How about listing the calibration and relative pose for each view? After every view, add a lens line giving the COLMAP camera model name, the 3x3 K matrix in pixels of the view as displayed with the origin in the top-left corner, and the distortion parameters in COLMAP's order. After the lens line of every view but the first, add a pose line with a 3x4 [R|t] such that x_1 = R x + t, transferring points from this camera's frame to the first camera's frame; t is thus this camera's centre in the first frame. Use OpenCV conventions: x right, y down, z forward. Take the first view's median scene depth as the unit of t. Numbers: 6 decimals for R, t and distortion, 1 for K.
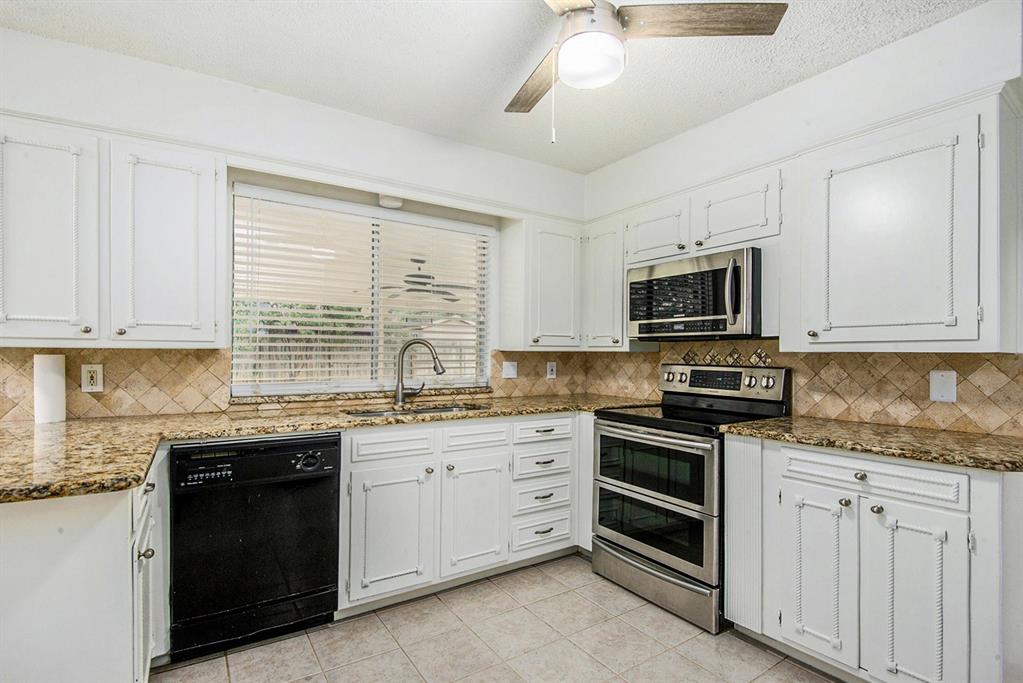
lens RADIAL K [[487.2, 0, 504.3], [0, 487.2, 346.3], [0, 0, 1]] dist [-0.040958, -0.001591]
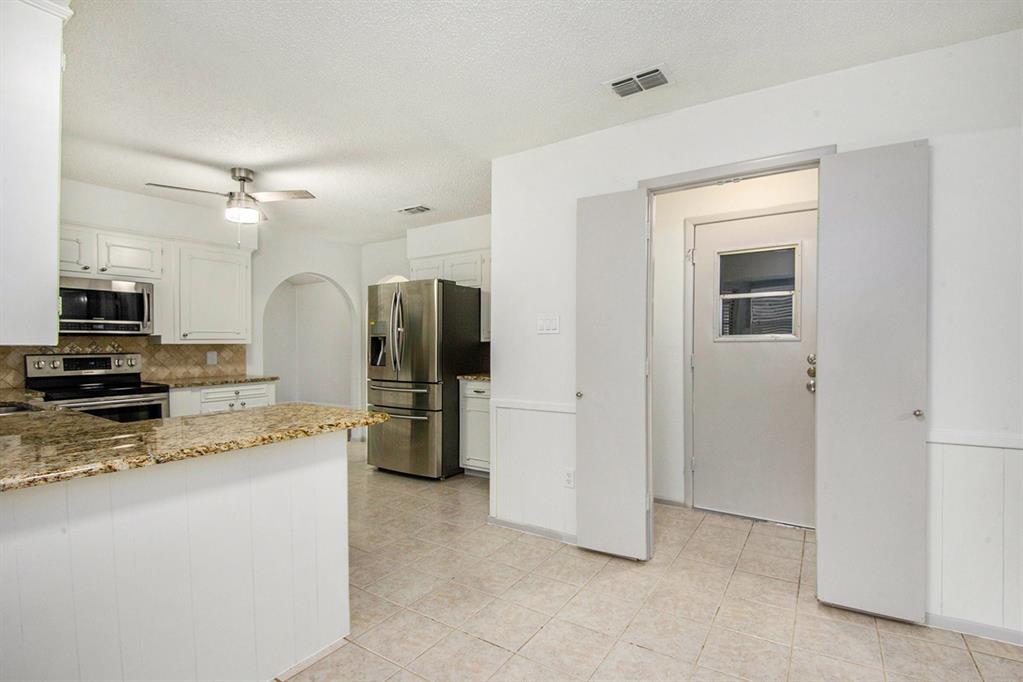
lens RADIAL K [[487.2, 0, 510.0], [0, 487.2, 343.5], [0, 0, 1]] dist [-0.040958, -0.001591]
pose [[-0.405581, -0.005109, 0.914045, -1.599525], [-0.008640, 0.999961, 0.001755, -0.003959], [-0.914018, -0.007185, -0.405609, 0.523206]]
